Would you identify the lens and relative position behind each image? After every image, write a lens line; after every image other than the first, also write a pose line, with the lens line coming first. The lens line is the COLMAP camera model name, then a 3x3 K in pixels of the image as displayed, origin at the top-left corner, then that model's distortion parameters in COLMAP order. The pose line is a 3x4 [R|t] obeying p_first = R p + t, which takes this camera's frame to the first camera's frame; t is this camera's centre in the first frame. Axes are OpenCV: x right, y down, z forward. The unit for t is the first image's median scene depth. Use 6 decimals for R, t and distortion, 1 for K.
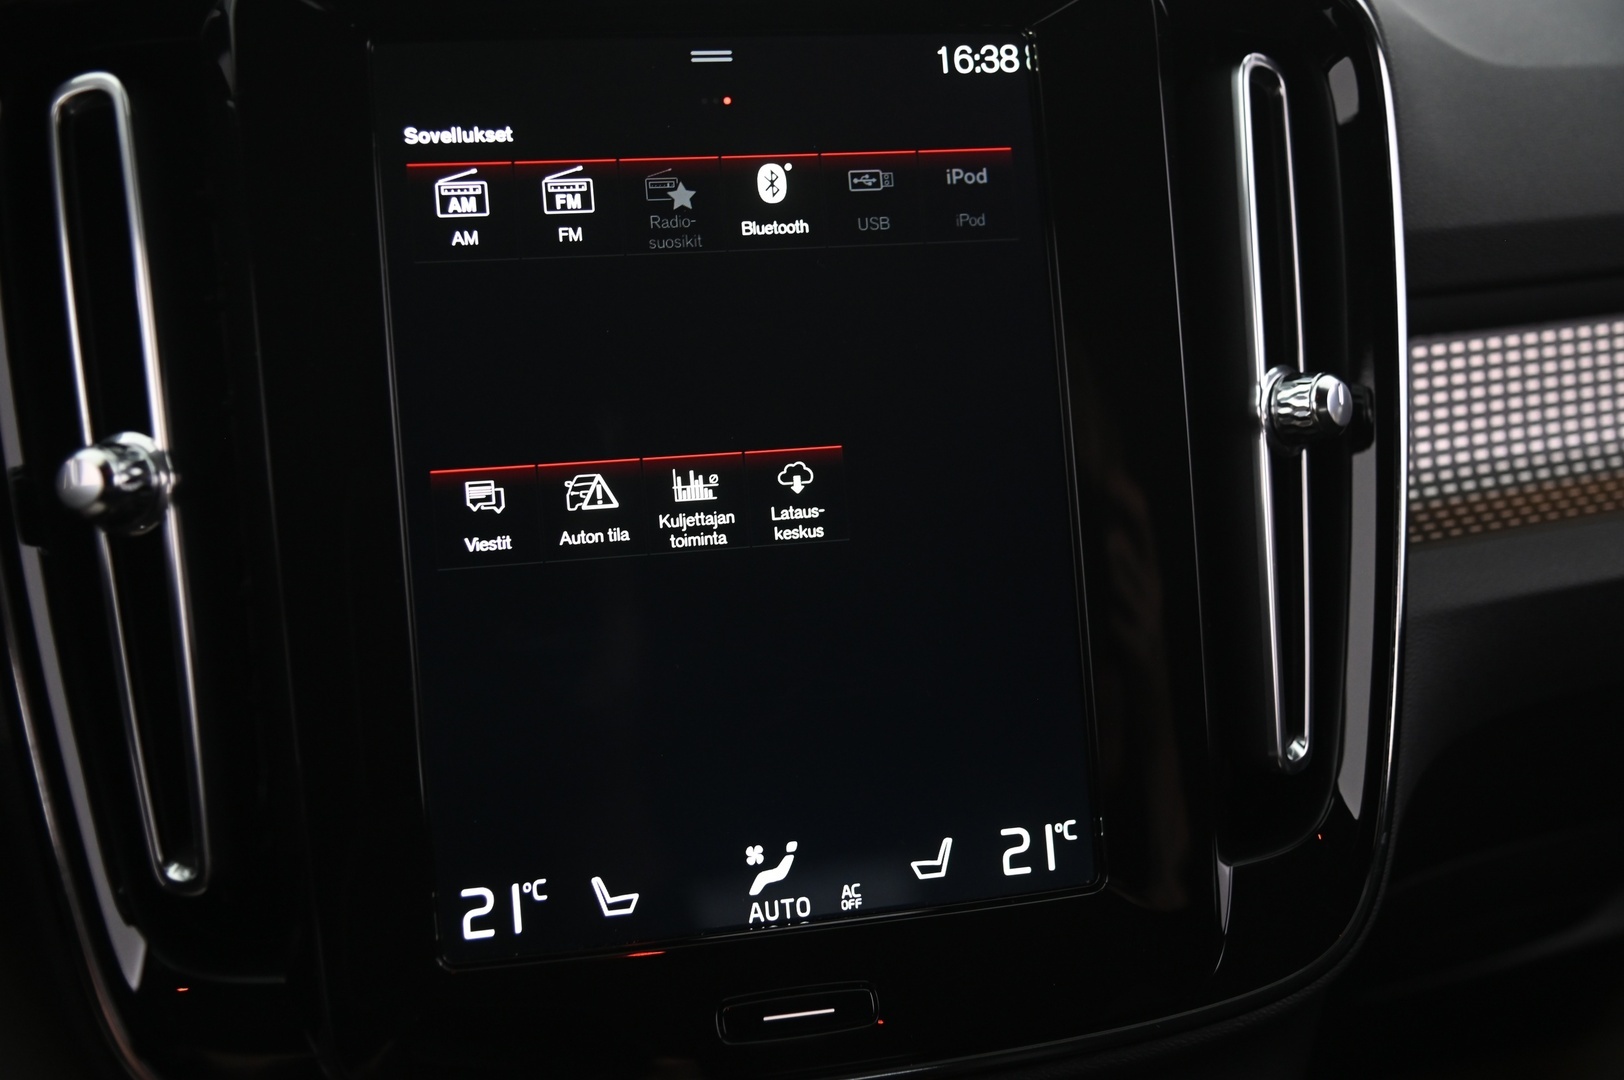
lens RADIAL K [[1861.8, 0, 816.7], [0, 1861.8, 542.2], [0, 0, 1]] dist [0.040968, 0.047779]
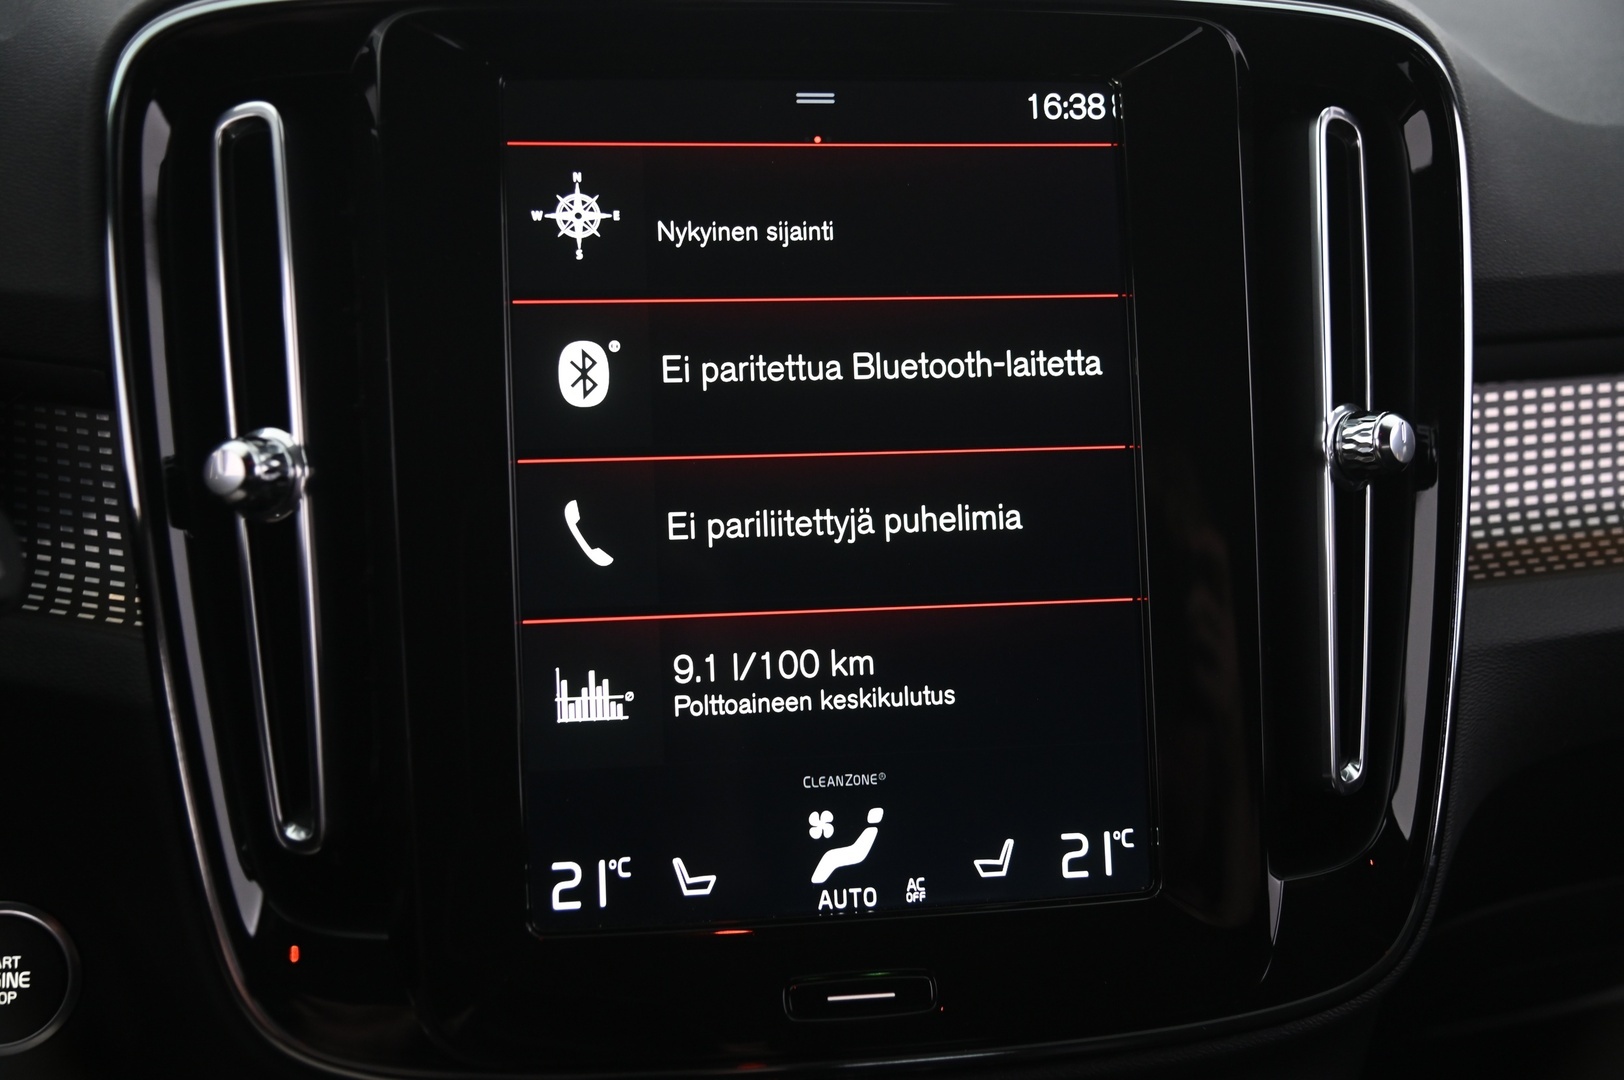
lens RADIAL K [[1861.8, 0, 816.7], [0, 1861.8, 542.2], [0, 0, 1]] dist [0.040968, 0.047779]
pose [[0.997385, 0.037537, -0.061765, 0.019892], [-0.038809, 0.999056, -0.019529, 0.015284], [0.060973, 0.021875, 0.997900, -0.063143]]
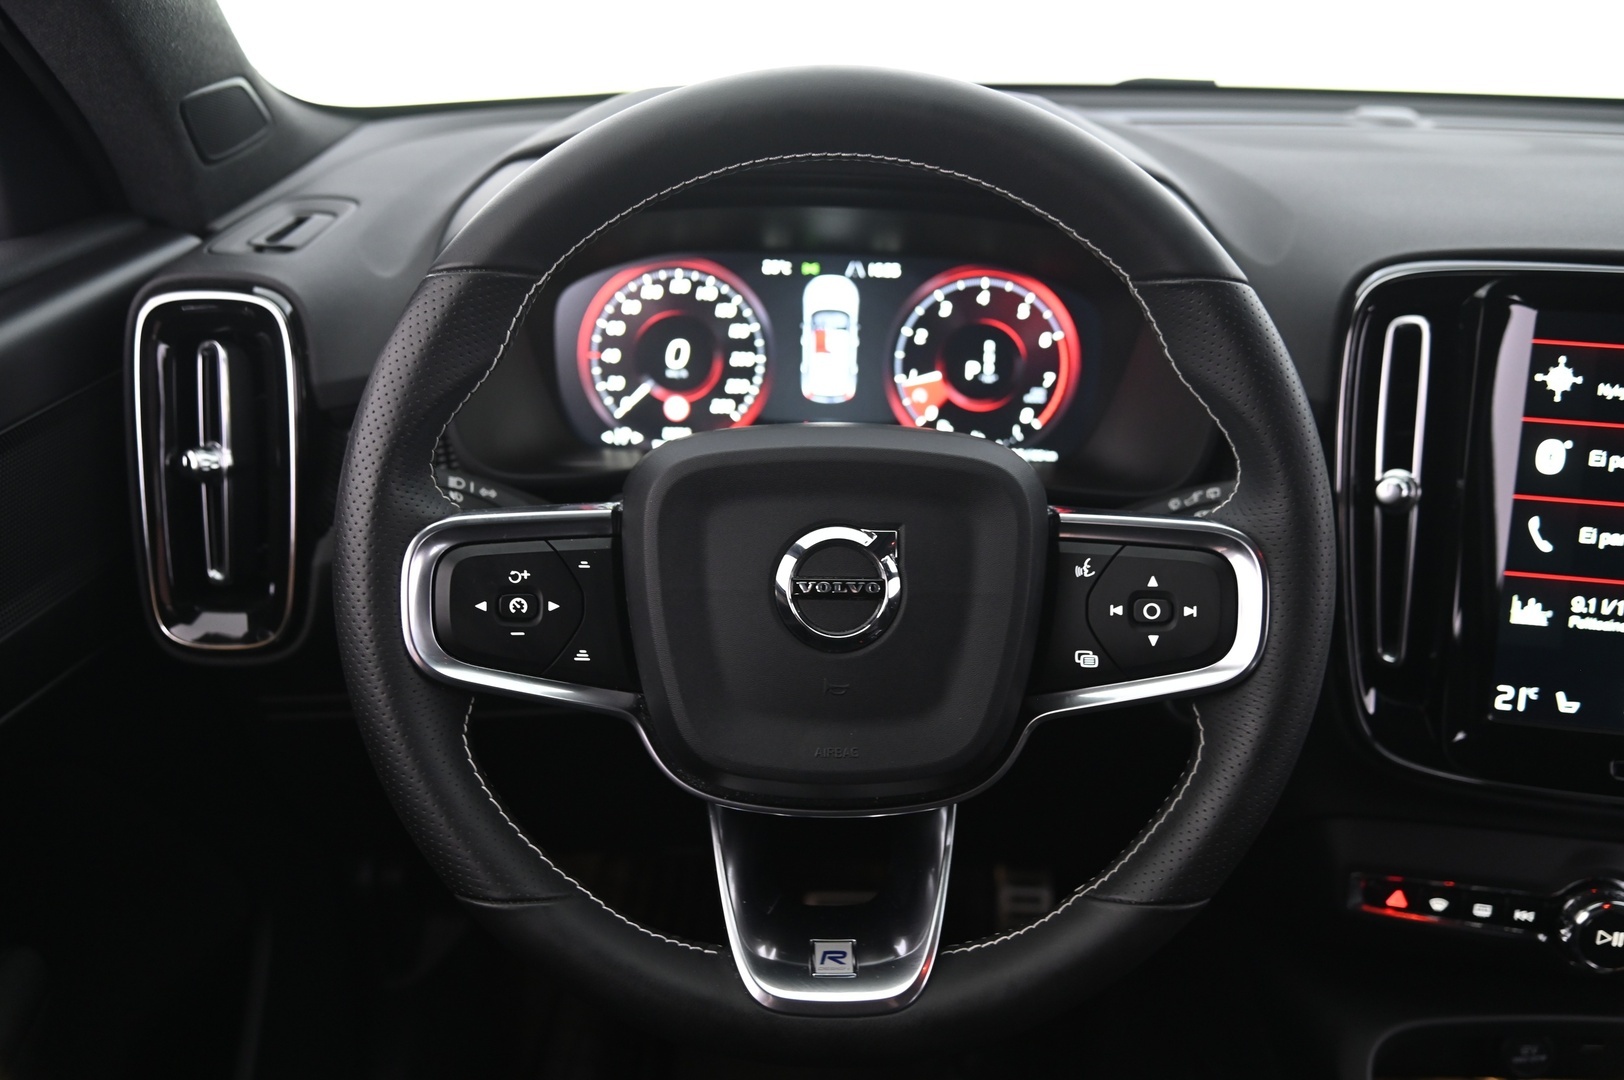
lens RADIAL K [[1371.0, 0, 806.5], [0, 1371.0, 540.4], [0, 0, 1]] dist [-0.032573, 0.016690]
pose [[0.931533, 0.177829, -0.317212, -0.452781], [-0.139792, 0.980365, 0.139075, -0.095632], [0.335715, -0.085209, 0.938102, -0.779053]]
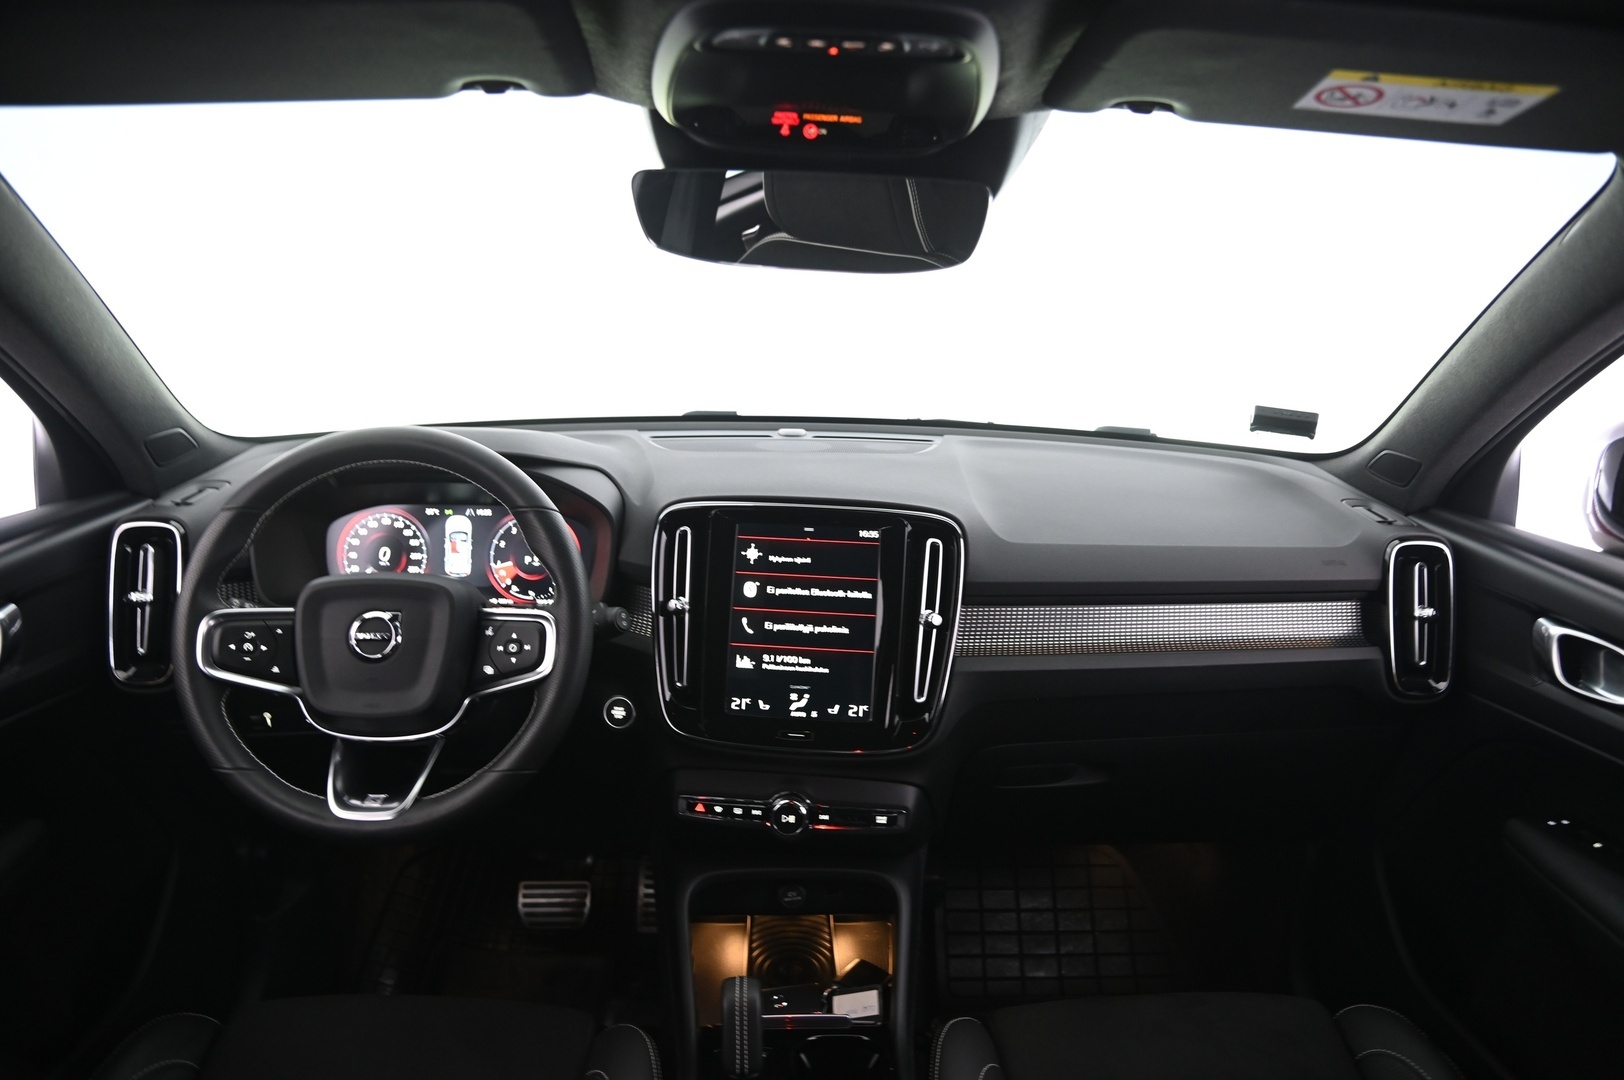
lens RADIAL K [[1106.0, 0, 813.7], [0, 1106.0, 535.9], [0, 0, 1]] dist [-0.143973, 0.096770]
pose [[0.947503, 0.101823, -0.303100, 0.775468], [-0.124979, 0.990465, -0.057953, -0.084541], [0.294309, 0.092792, 0.951195, -1.579902]]
